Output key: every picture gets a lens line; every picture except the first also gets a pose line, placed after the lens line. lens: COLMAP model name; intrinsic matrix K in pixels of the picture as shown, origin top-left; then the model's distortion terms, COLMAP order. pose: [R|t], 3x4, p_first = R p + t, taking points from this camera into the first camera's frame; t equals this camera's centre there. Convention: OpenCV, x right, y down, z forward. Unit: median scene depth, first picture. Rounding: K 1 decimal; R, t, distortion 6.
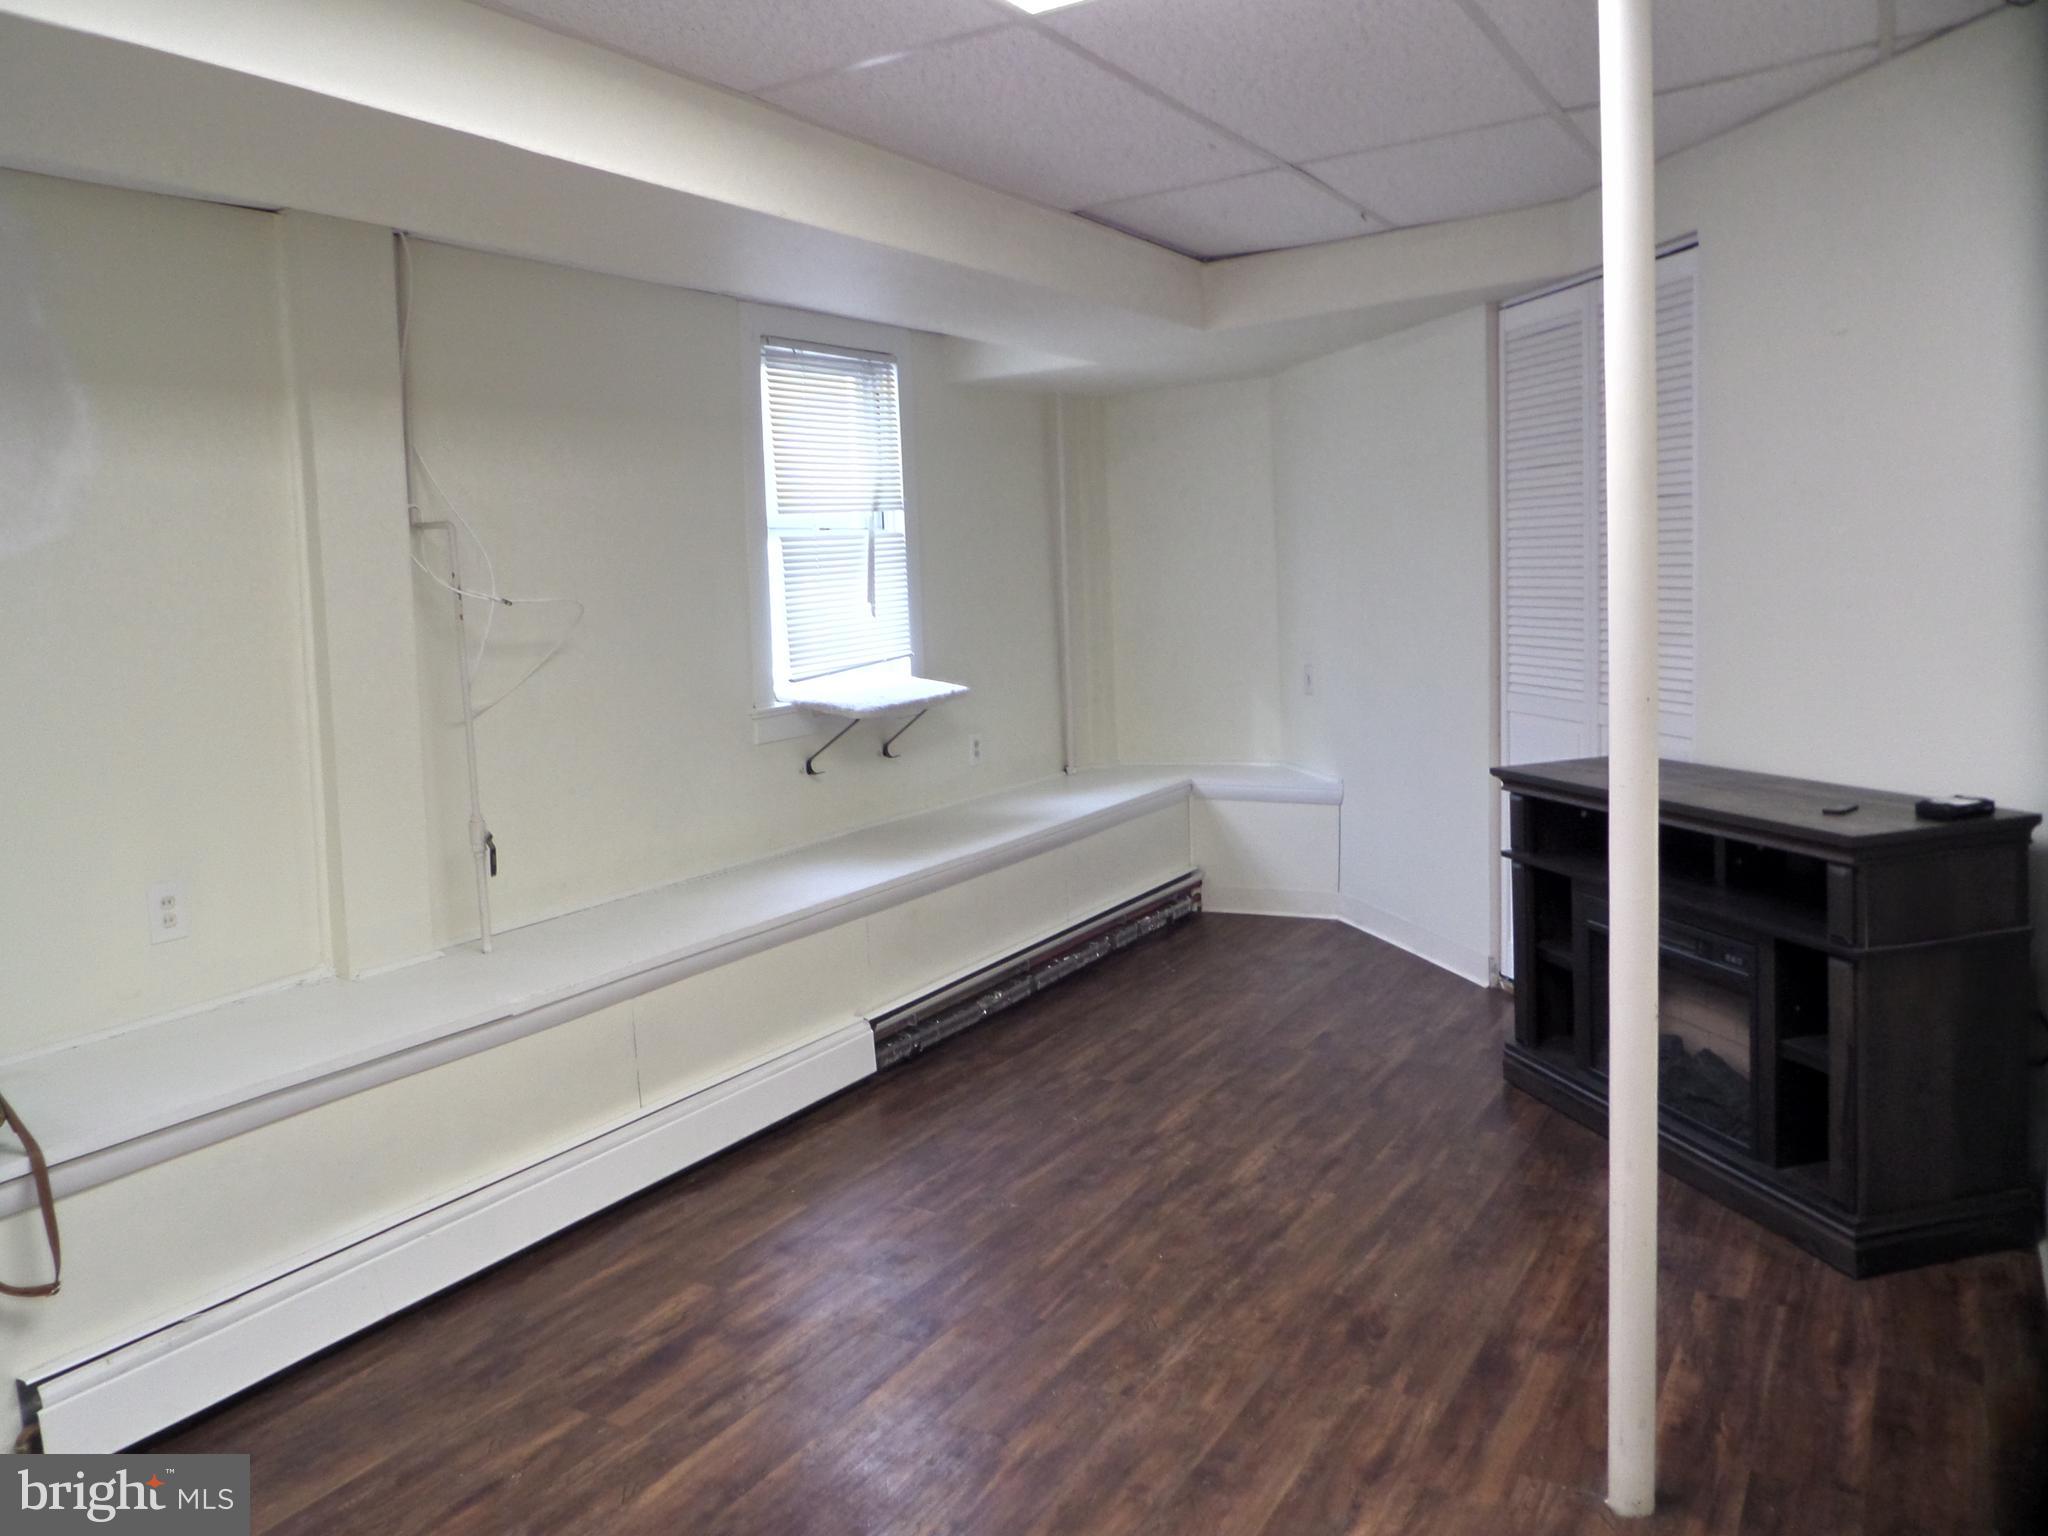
lens RADIAL K [[1476.3, 0, 1001.7], [0, 1476.3, 768.6], [0, 0, 1]] dist [-0.013568, -0.001811]
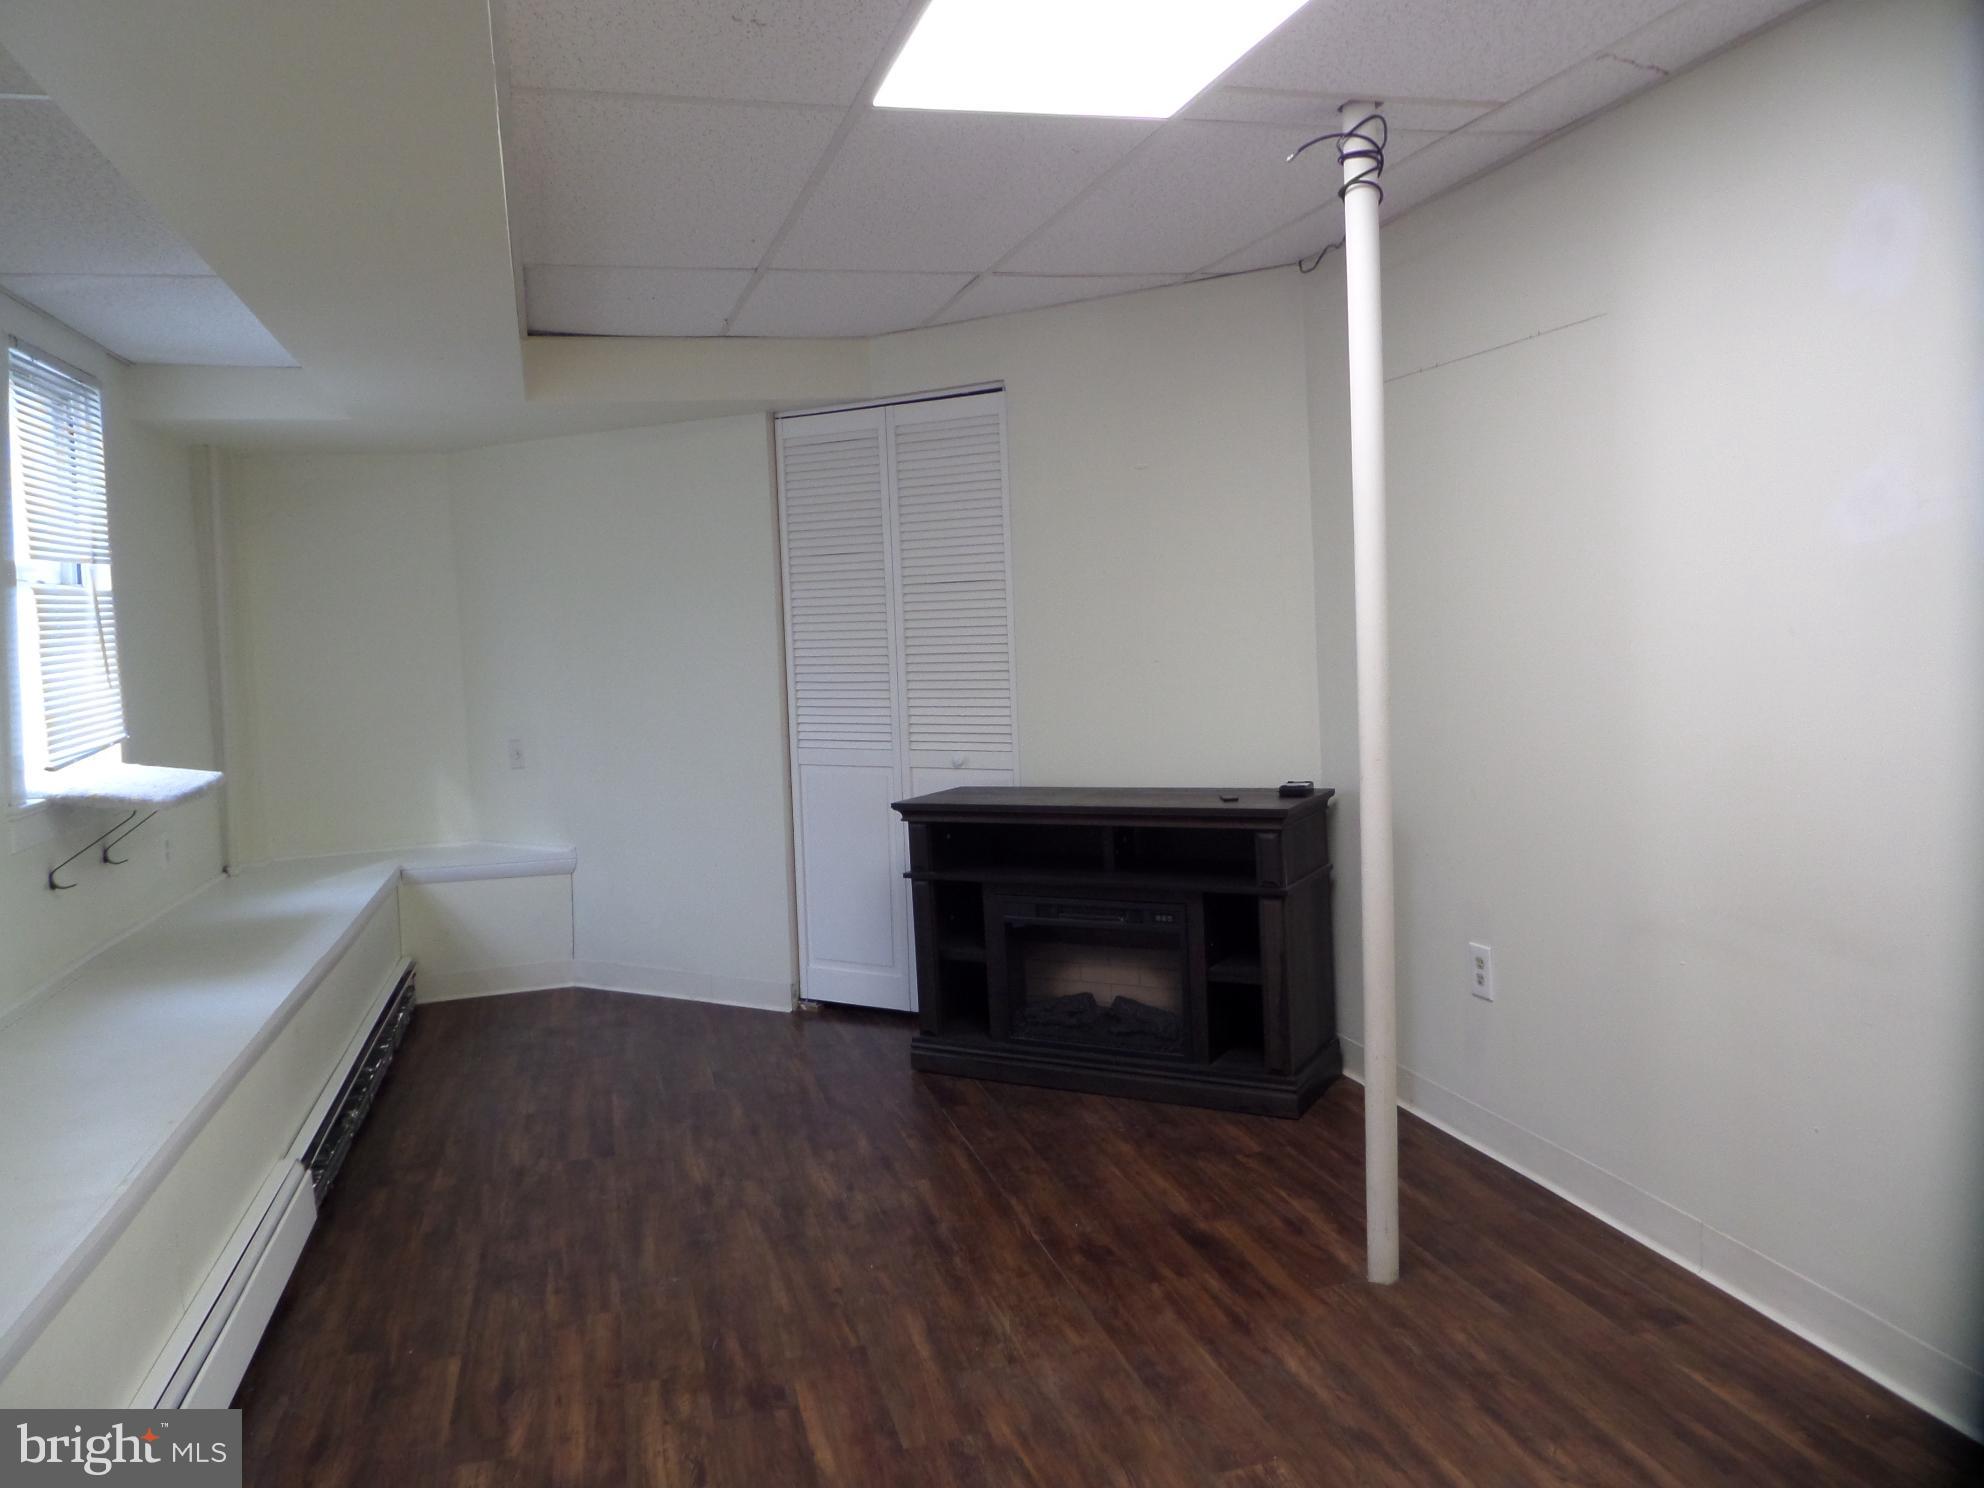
lens RADIAL K [[1430.1, 0, 970.4], [0, 1430.1, 744.6], [0, 0, 1]] dist [-0.013568, -0.001811]
pose [[0.685689, -0.033673, 0.727115, -0.455460], [0.096601, 0.994303, -0.045050, 0.010612], [-0.721456, 0.101131, 0.685036, 0.169562]]
